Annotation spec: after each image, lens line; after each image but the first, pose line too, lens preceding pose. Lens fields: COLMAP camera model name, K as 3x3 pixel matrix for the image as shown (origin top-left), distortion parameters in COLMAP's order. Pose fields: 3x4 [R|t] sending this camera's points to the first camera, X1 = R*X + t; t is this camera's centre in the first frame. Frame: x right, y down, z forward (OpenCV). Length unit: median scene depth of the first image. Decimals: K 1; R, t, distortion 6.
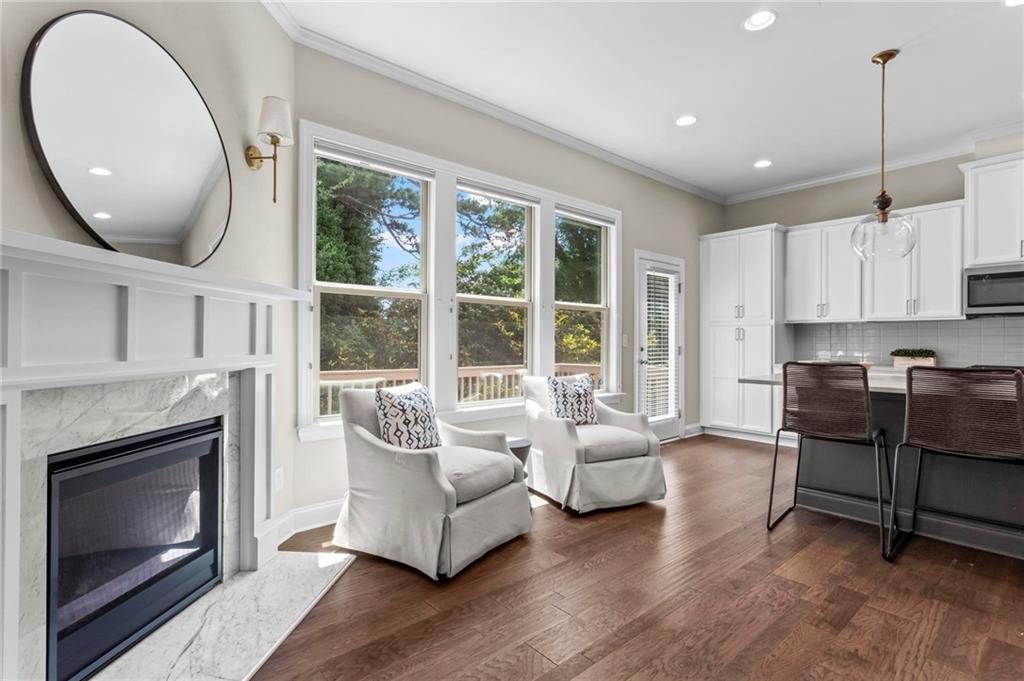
lens RADIAL K [[489.3, 0, 506.0], [0, 489.3, 338.4], [0, 0, 1]] dist [0.003223, 0.001330]
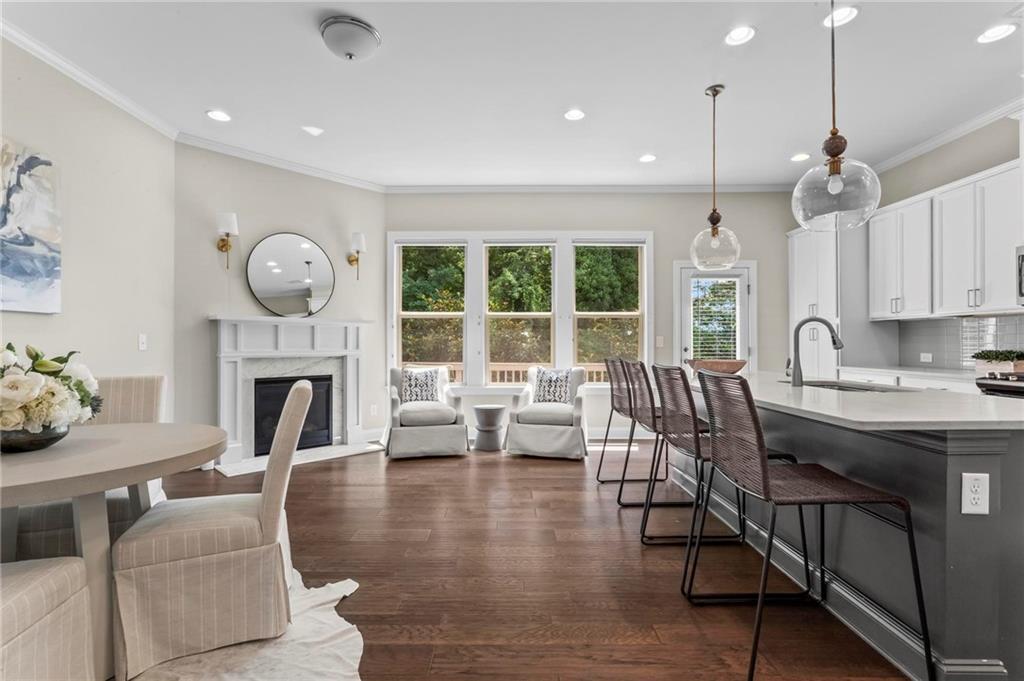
lens RADIAL K [[482.6, 0, 505.5], [0, 482.6, 340.0], [0, 0, 1]] dist [-0.000497, 0.000405]
pose [[0.757493, -0.008886, -0.652783, 1.330835], [0.007826, 0.999959, -0.004530, 0.005104], [0.652797, -0.001677, 0.757531, -0.188704]]
